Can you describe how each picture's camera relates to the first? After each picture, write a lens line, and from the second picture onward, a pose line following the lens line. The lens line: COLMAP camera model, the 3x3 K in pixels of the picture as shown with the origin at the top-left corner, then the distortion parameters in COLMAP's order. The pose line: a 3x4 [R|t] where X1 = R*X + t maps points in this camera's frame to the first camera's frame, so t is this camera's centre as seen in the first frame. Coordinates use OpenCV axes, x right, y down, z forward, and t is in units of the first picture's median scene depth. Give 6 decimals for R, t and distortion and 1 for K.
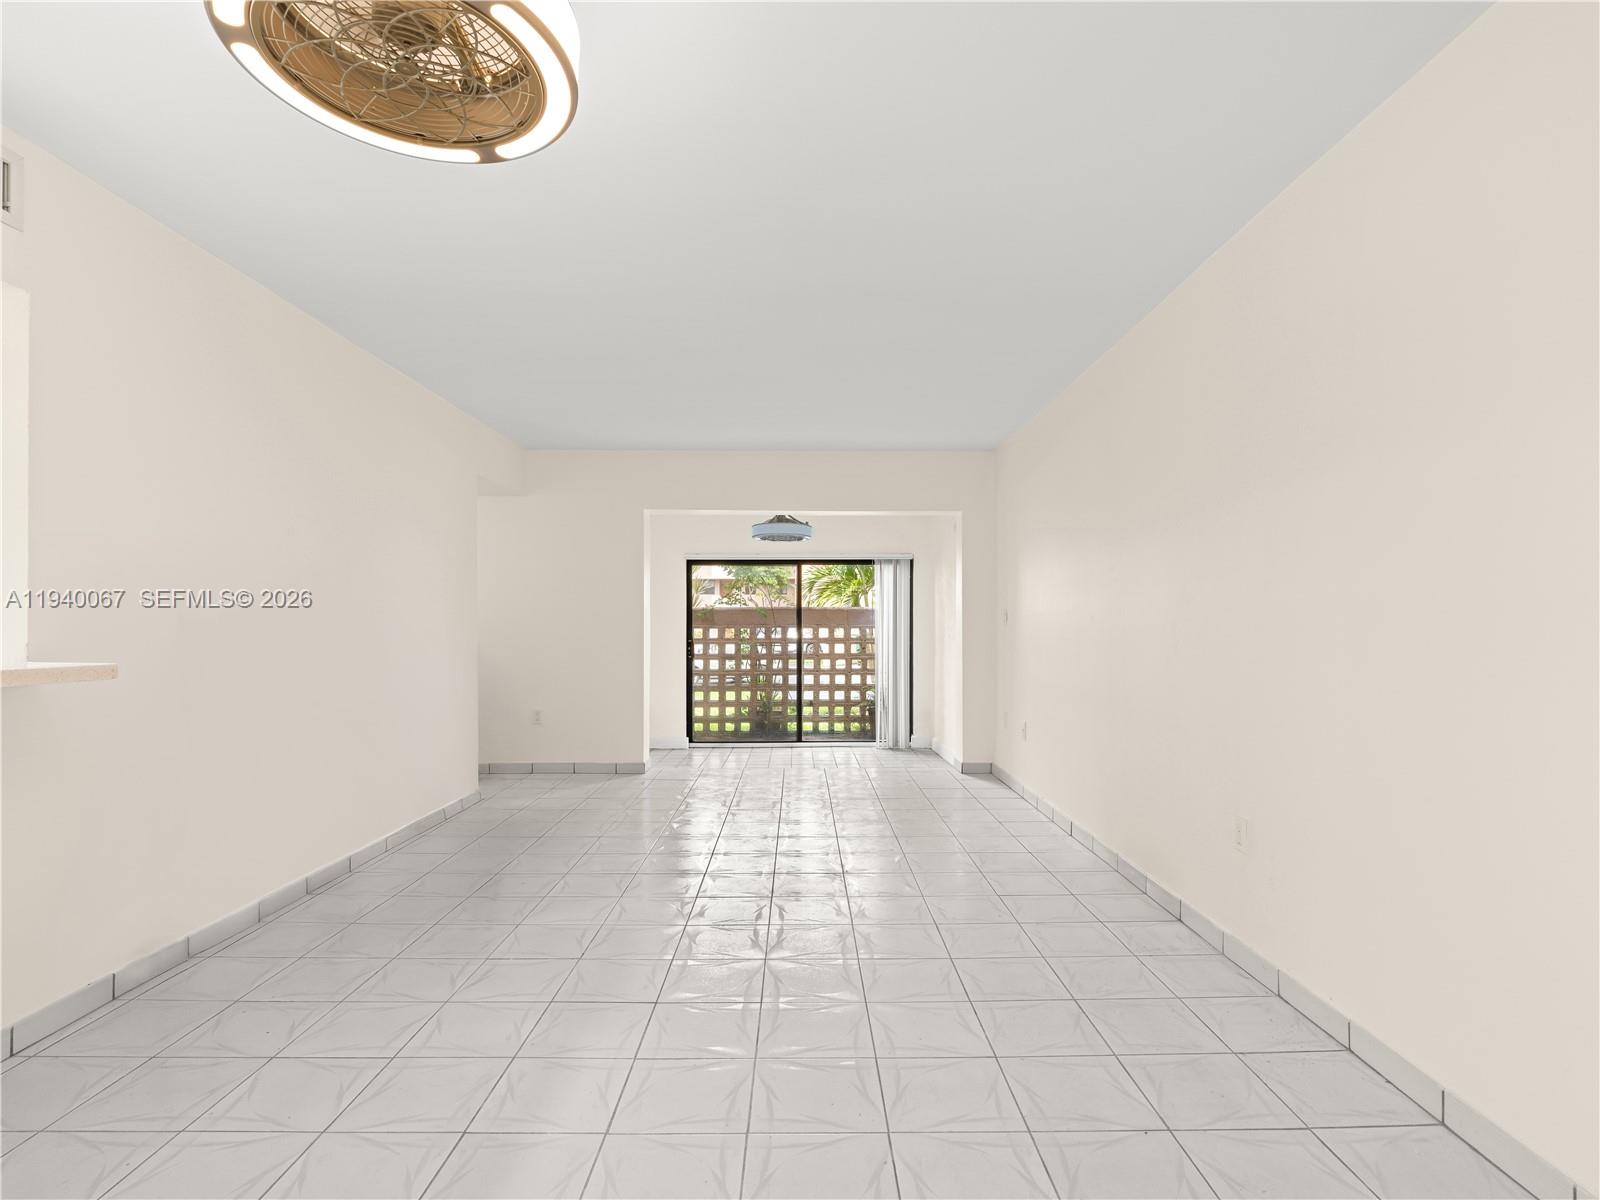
lens RADIAL K [[802.3, 0, 818.2], [0, 802.3, 602.8], [0, 0, 1]] dist [-0.004182, -0.000104]
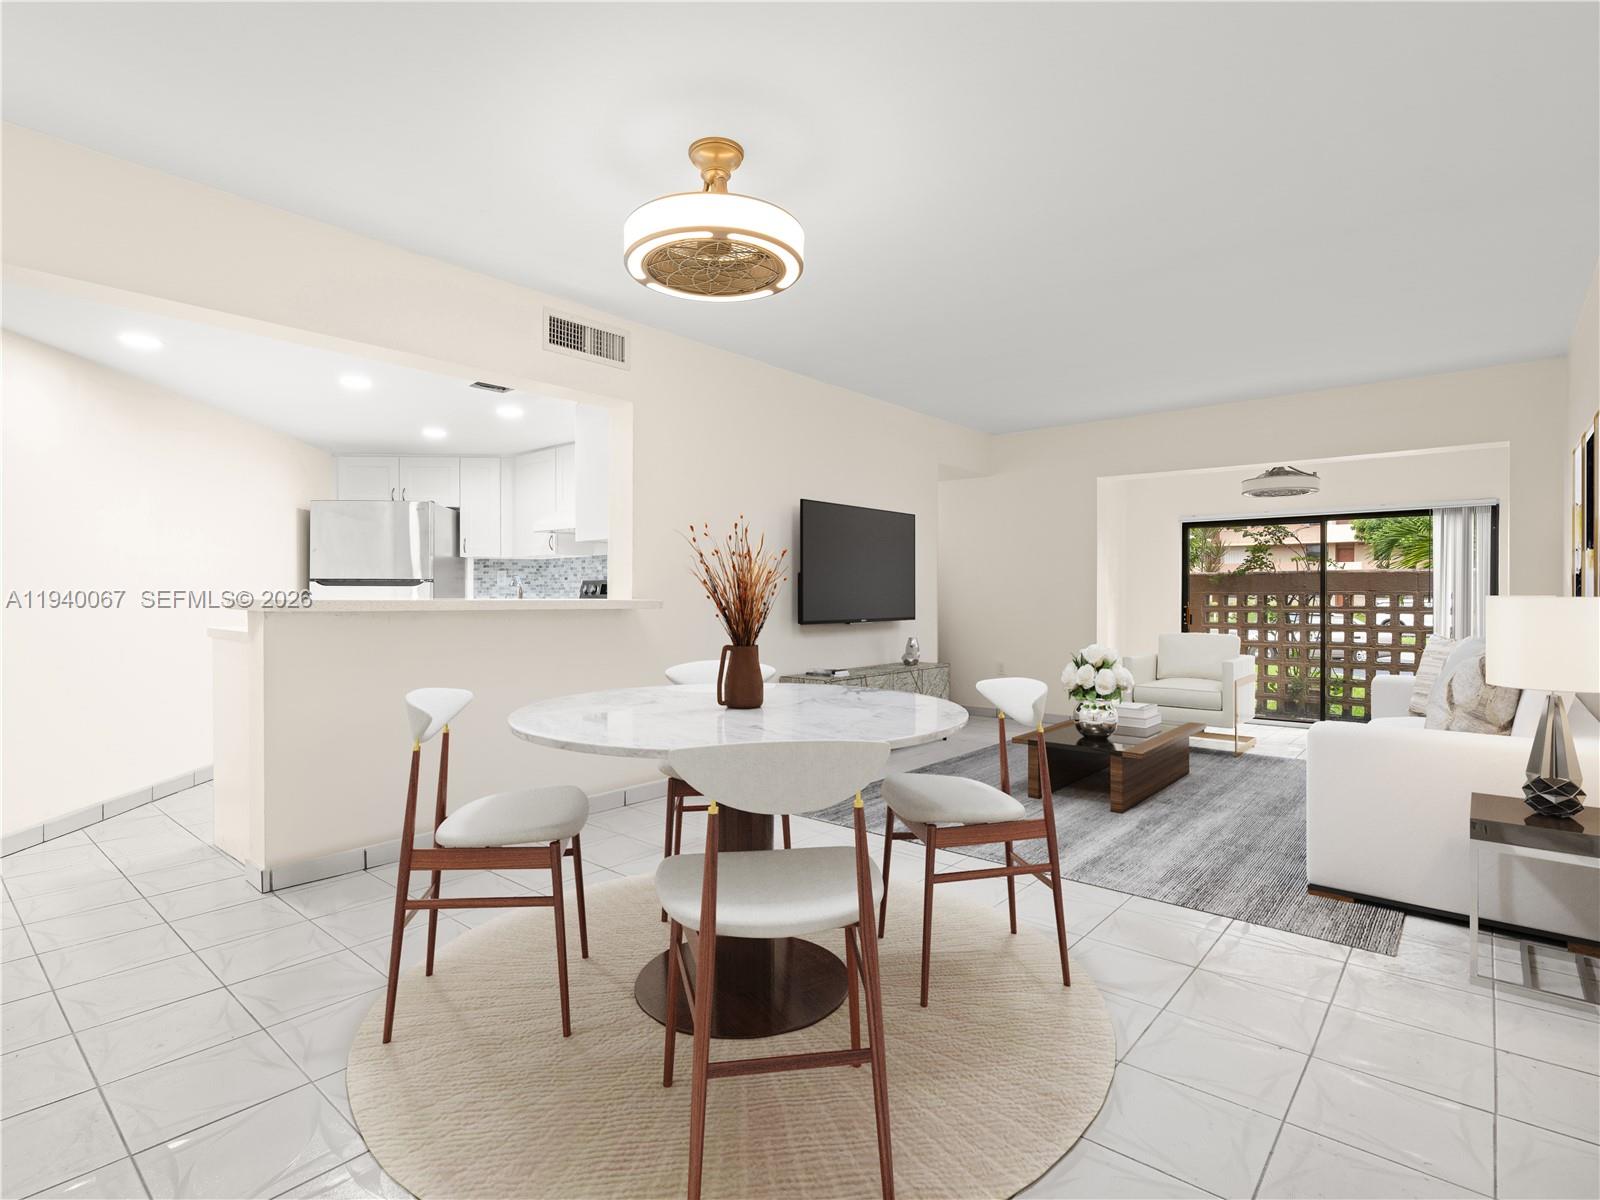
lens RADIAL K [[802.3, 0, 769.6], [0, 802.3, 592.0], [0, 0, 1]] dist [-0.004182, -0.000104]
pose [[0.730229, 0.002546, -0.683198, 0.136913], [0.012846, 0.999765, 0.017456, 0.006624], [0.683082, -0.021523, 0.730024, -0.043739]]
